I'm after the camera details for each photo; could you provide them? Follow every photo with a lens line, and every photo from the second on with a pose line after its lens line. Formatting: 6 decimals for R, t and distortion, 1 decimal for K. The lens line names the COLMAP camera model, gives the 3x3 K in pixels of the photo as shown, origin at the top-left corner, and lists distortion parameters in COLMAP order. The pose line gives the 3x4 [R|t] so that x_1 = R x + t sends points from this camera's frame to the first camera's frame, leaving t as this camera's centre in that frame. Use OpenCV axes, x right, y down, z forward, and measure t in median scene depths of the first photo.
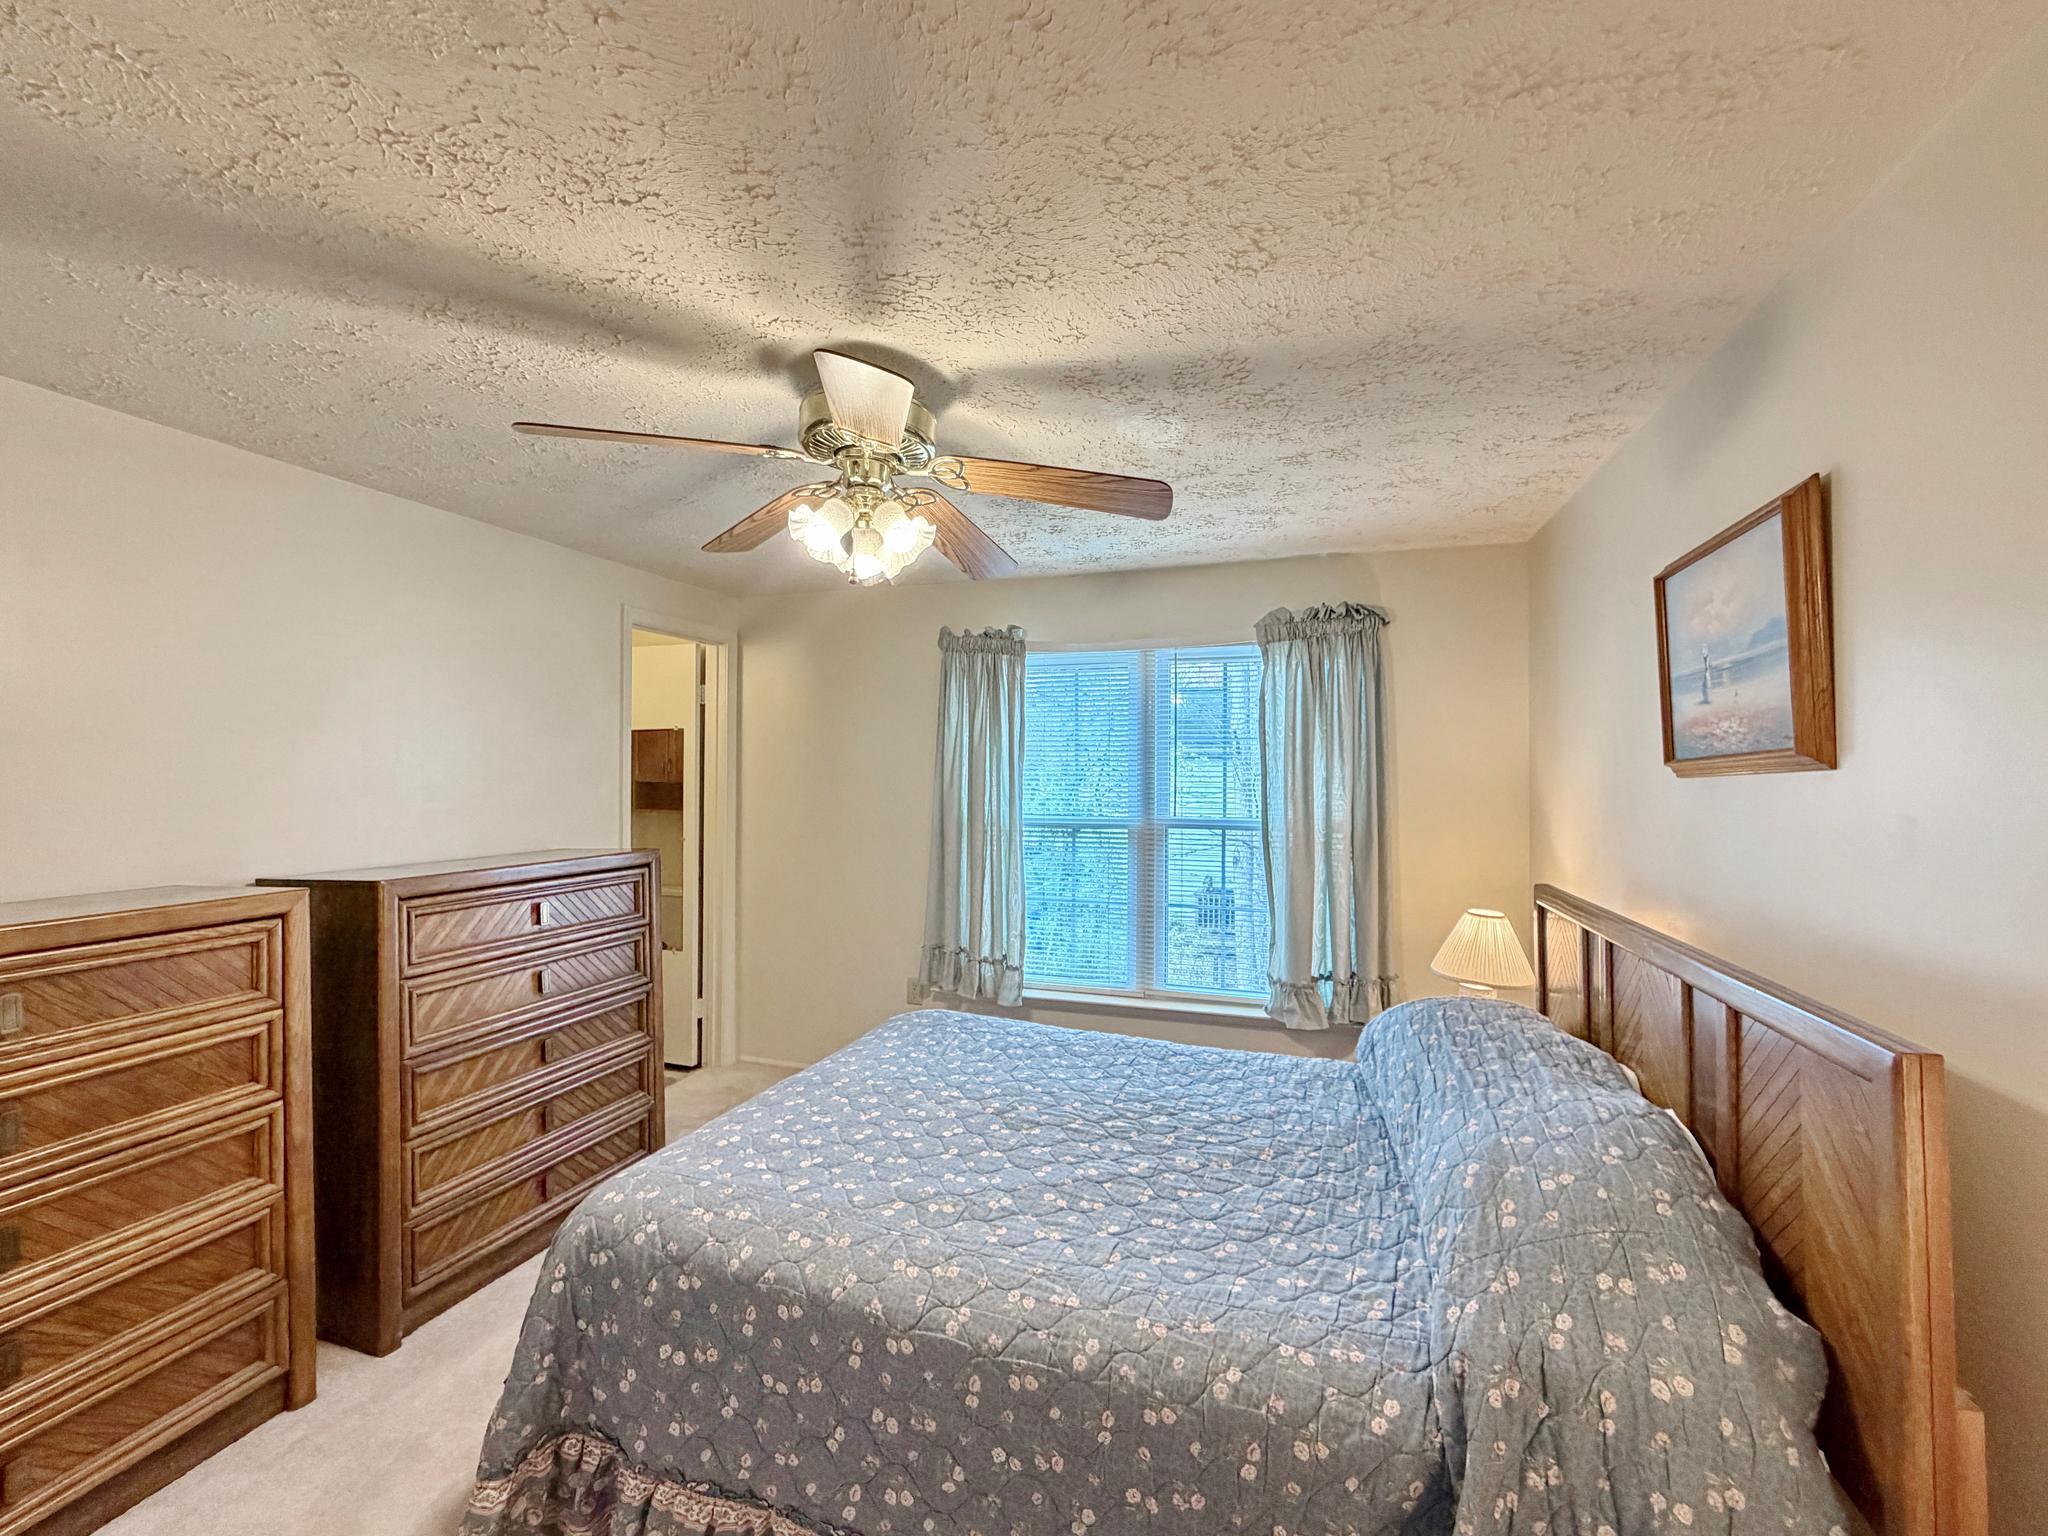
lens RADIAL K [[844.0, 0, 1019.5], [0, 844.0, 771.5], [0, 0, 1]] dist [0.000639, 0.000442]
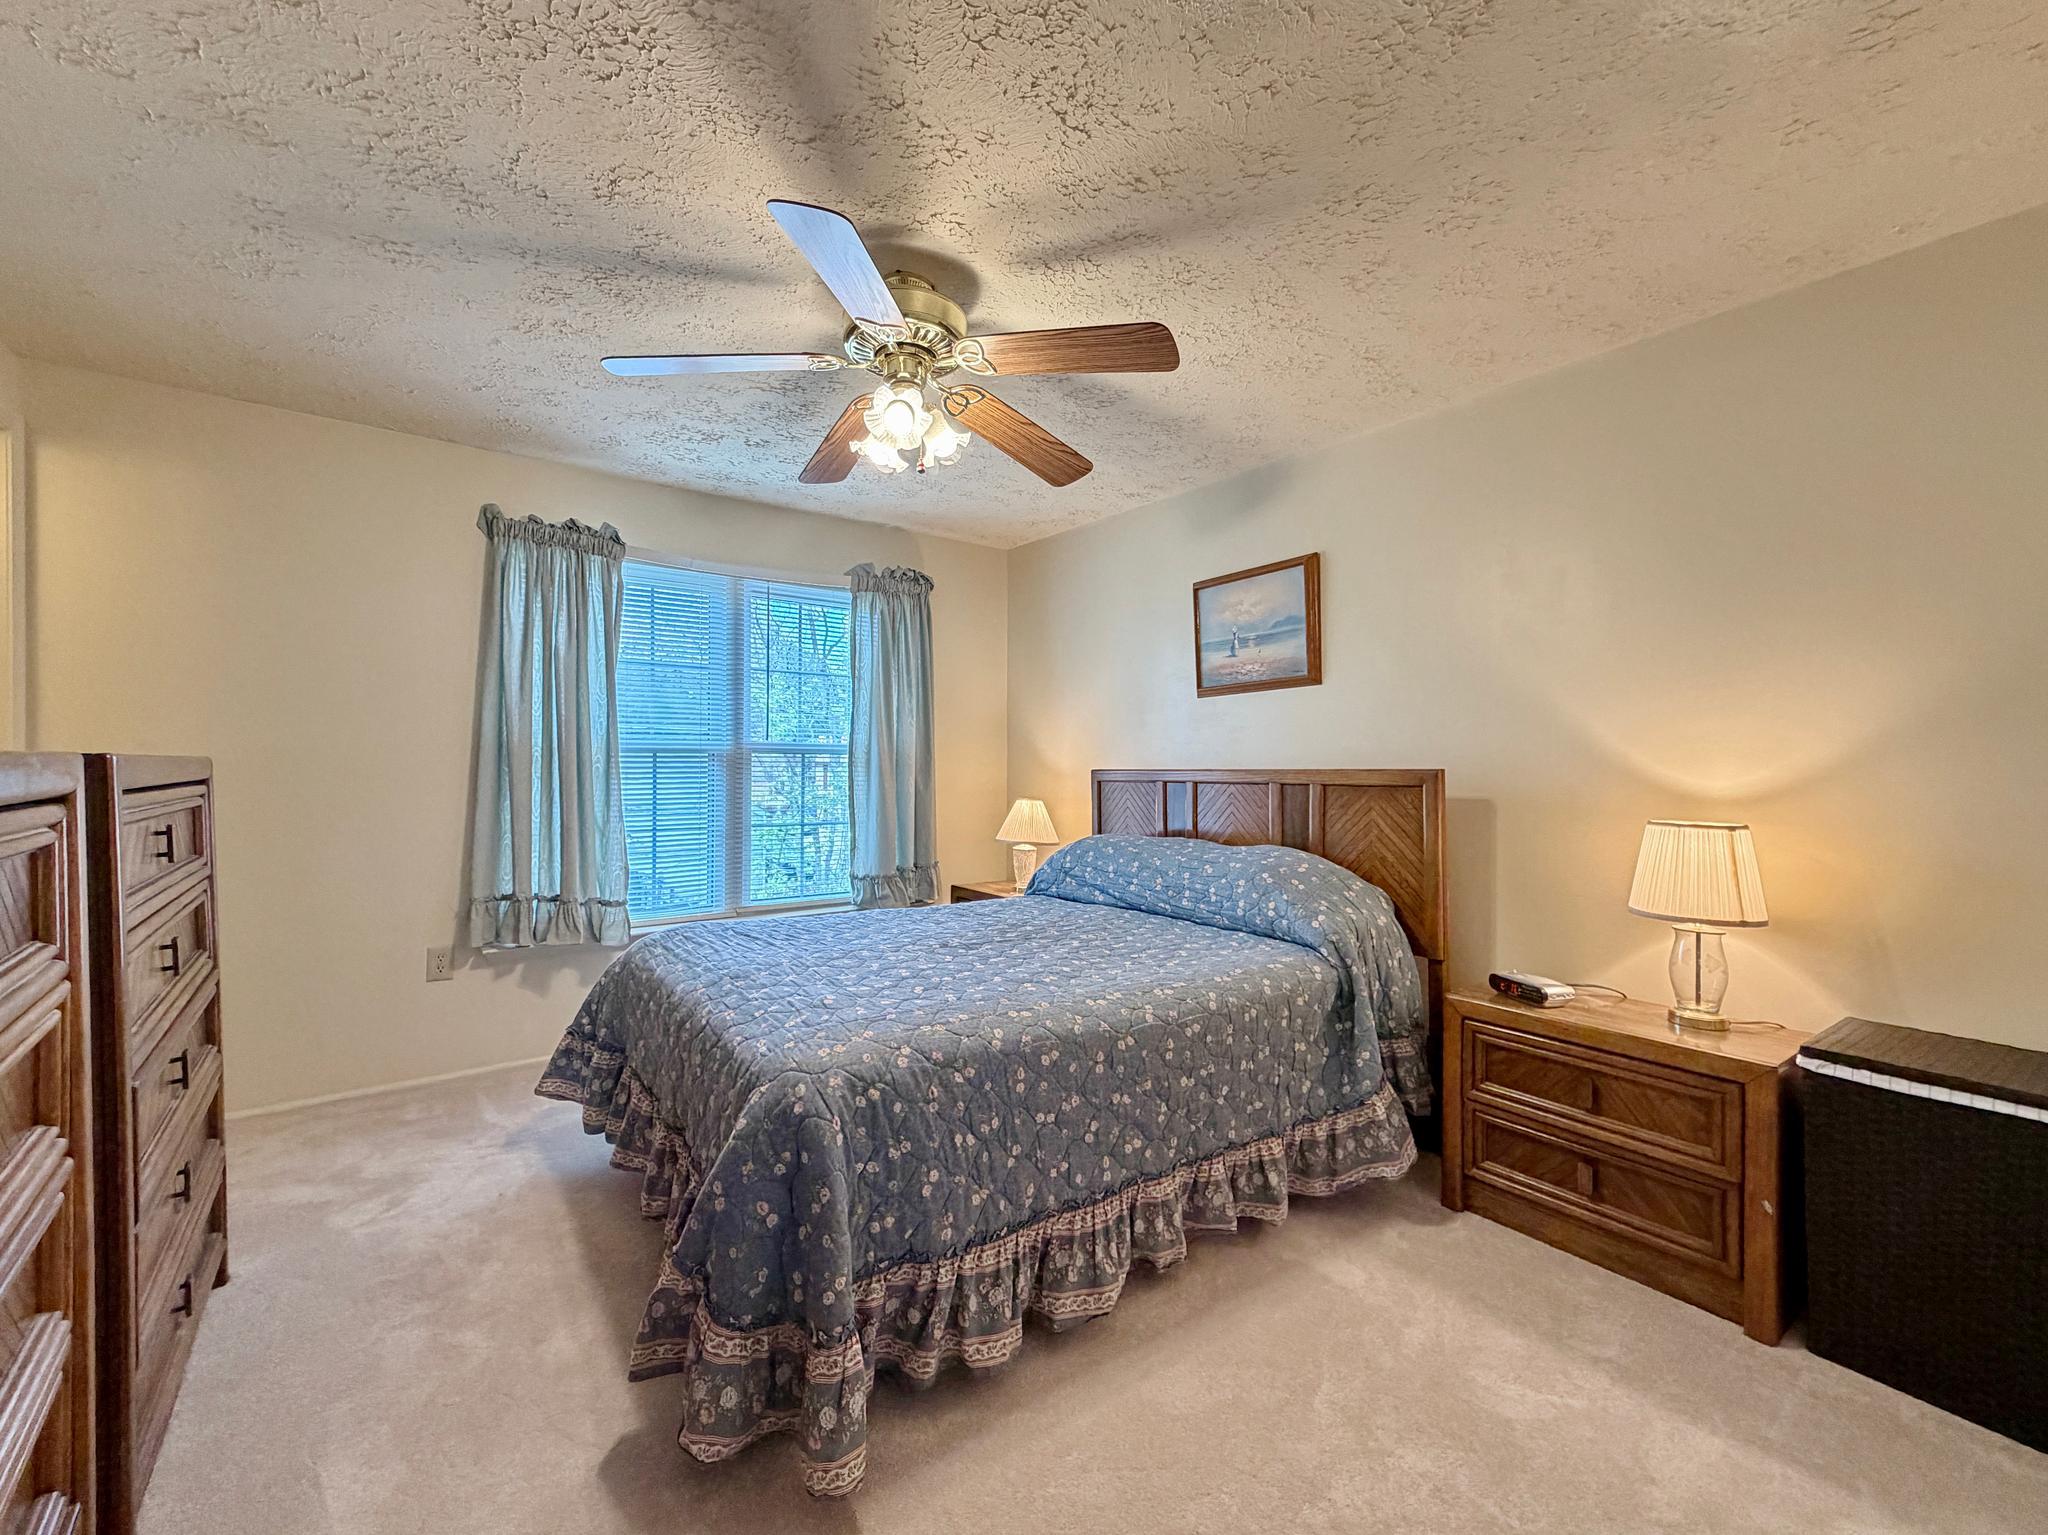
lens RADIAL K [[853.3, 0, 1022.4], [0, 853.3, 767.6], [0, 0, 1]] dist [0.018975, 0.000215]
pose [[0.581810, -0.004101, 0.813314, -1.074257], [-0.006589, 0.999931, 0.009755, 0.159154], [-0.813298, -0.011035, 0.581743, 0.241292]]
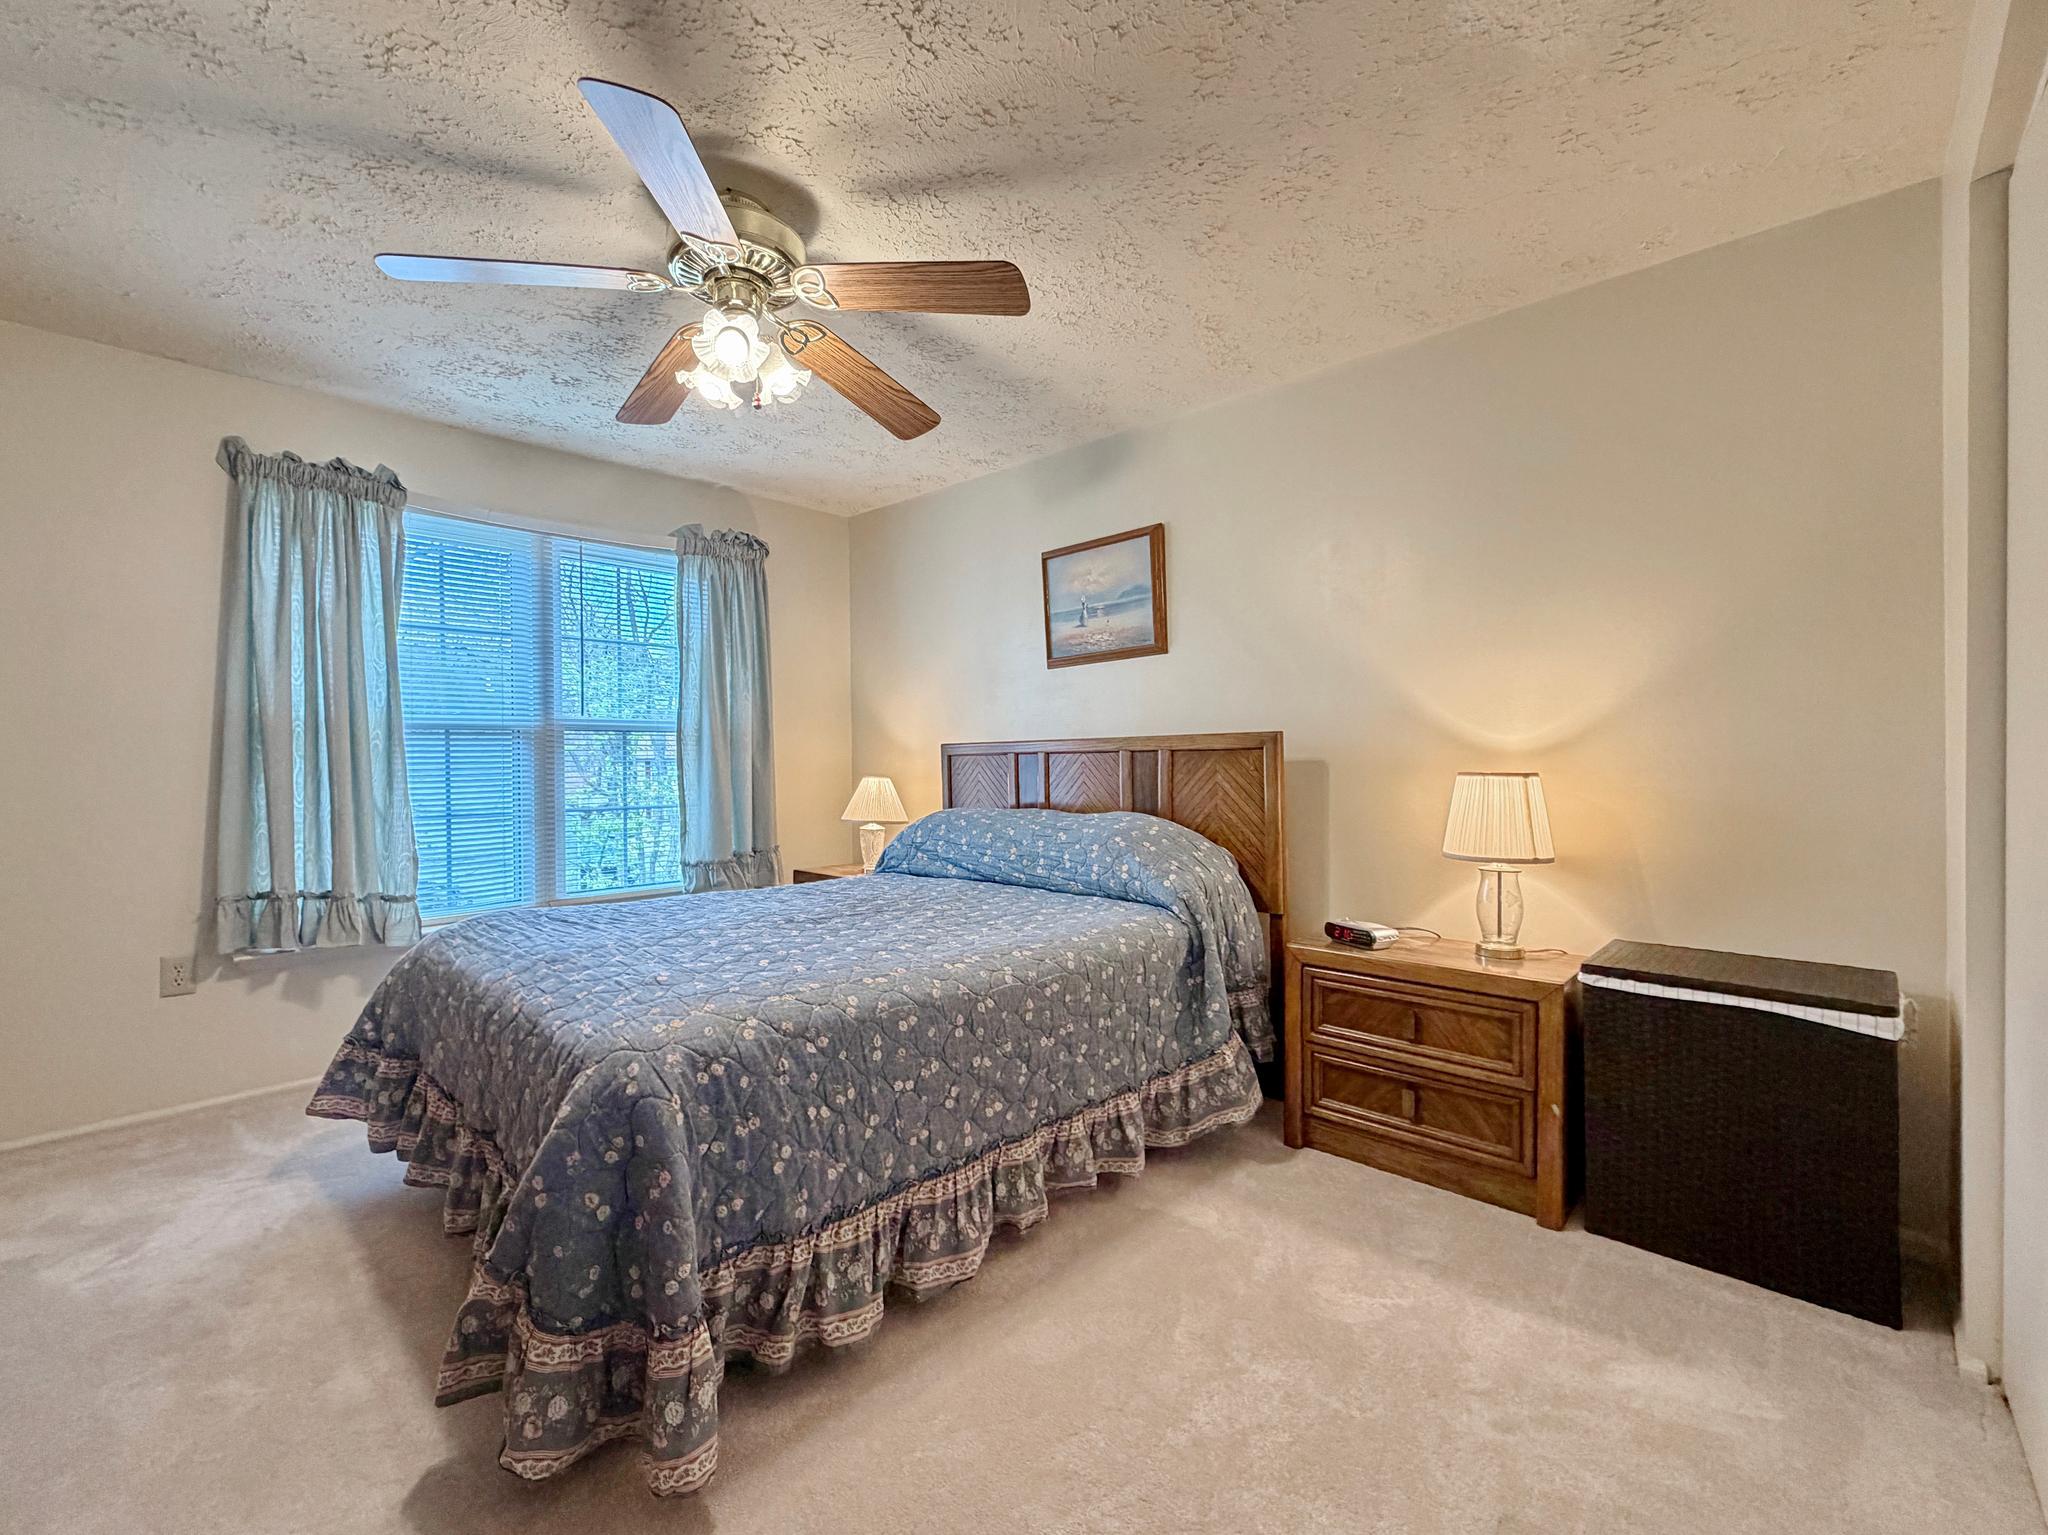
lens RADIAL K [[873.7, 0, 1018.9], [0, 873.7, 767.5], [0, 0, 1]] dist [-0.000641, -0.000345]
pose [[0.431083, -0.018061, 0.902131, -1.066860], [0.005387, 0.999833, 0.017443, 0.206553], [-0.902296, -0.002660, 0.431109, 0.260657]]
